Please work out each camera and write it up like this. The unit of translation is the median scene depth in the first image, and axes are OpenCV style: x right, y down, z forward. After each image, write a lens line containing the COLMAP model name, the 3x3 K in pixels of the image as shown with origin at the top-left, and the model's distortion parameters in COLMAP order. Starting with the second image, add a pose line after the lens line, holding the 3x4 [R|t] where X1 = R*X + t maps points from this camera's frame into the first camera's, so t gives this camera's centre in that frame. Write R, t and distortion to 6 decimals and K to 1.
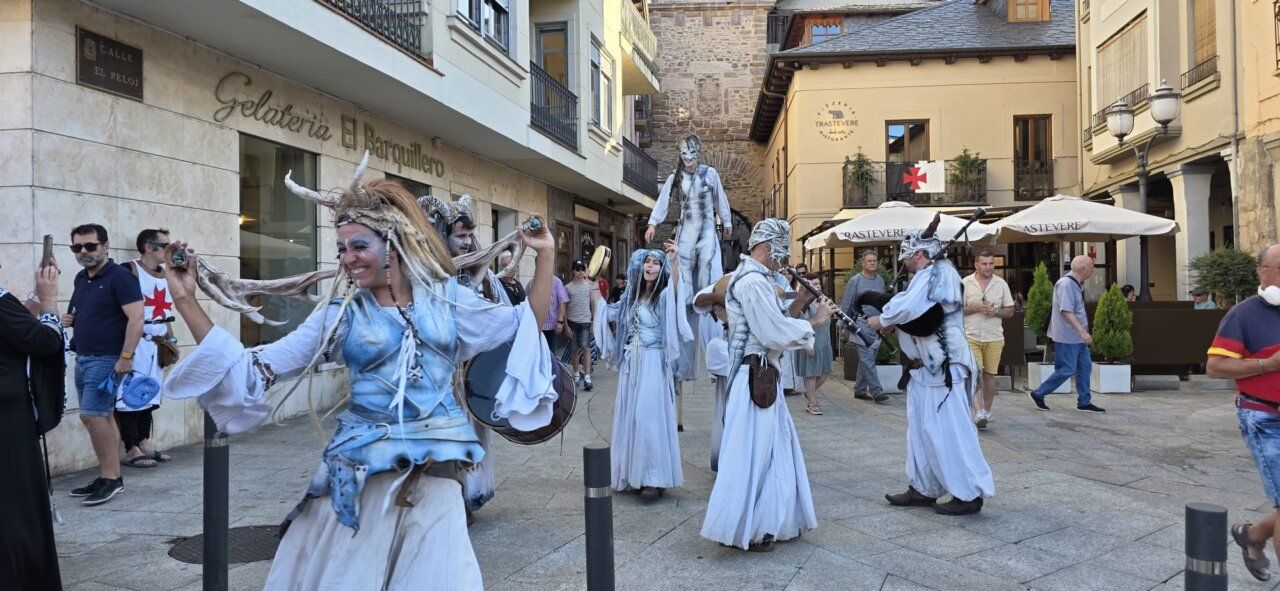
lens RADIAL K [[874.1, 0, 639.5], [0, 874.1, 289.6], [0, 0, 1]] dist [0.033182, -0.046083]
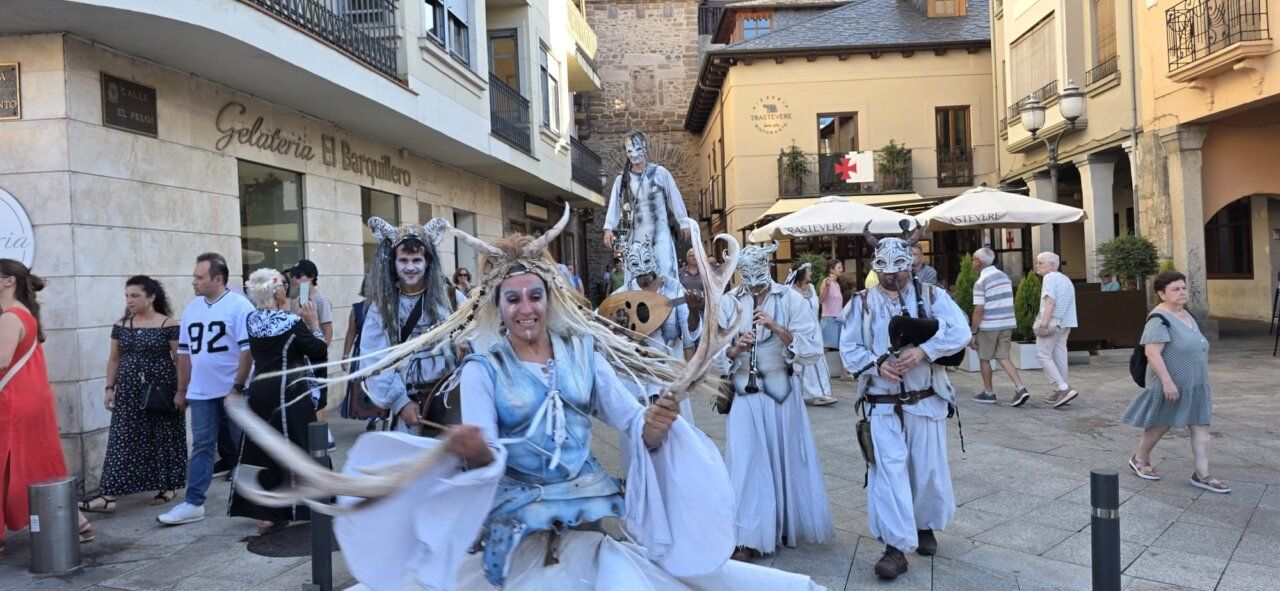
lens RADIAL K [[874.1, 0, 639.5], [0, 874.1, 289.6], [0, 0, 1]] dist [0.033182, -0.046083]
pose [[0.996542, -0.030485, 0.077293, -0.025520], [0.029104, 0.999397, 0.018941, -0.011887], [-0.077824, -0.016626, 0.996828, -0.043827]]
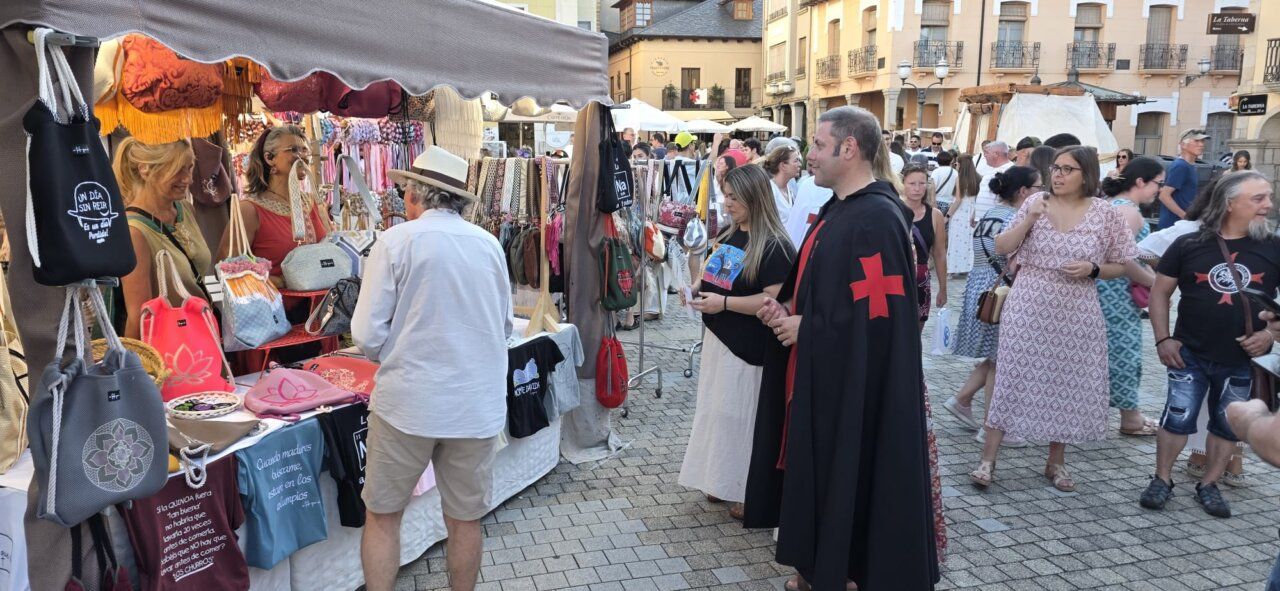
lens RADIAL K [[860.6, 0, 629.3], [0, 860.6, 290.9], [0, 0, 1]] dist [0.057778, -0.046949]
pose [[0.951859, -0.045922, 0.303076, -0.714318], [-0.006476, 0.985482, 0.169658, -0.017408], [-0.306467, -0.163453, 0.937743, -1.458073]]
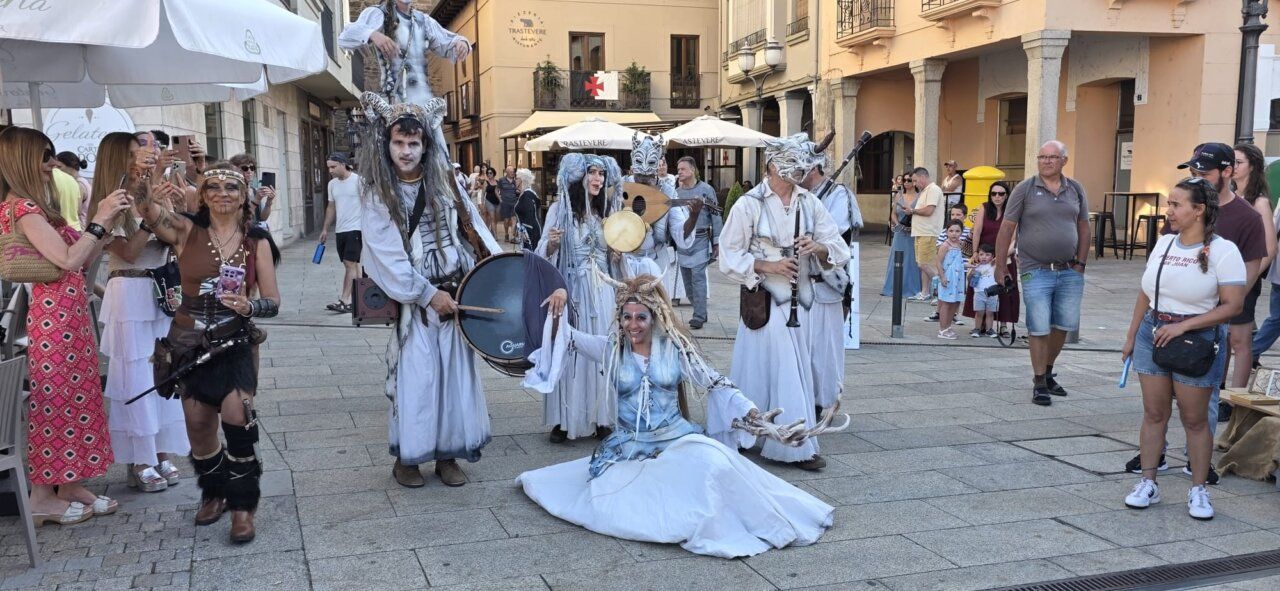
lens RADIAL K [[991.2, 0, 642.7], [0, 991.2, 317.9], [0, 0, 1]] dist [0.077057, -0.088570]
pose [[0.924695, -0.047721, 0.377707, -0.196832], [-0.005985, 0.990168, 0.139755, -0.008004], [-0.380662, -0.131491, 0.915317, -0.390131]]
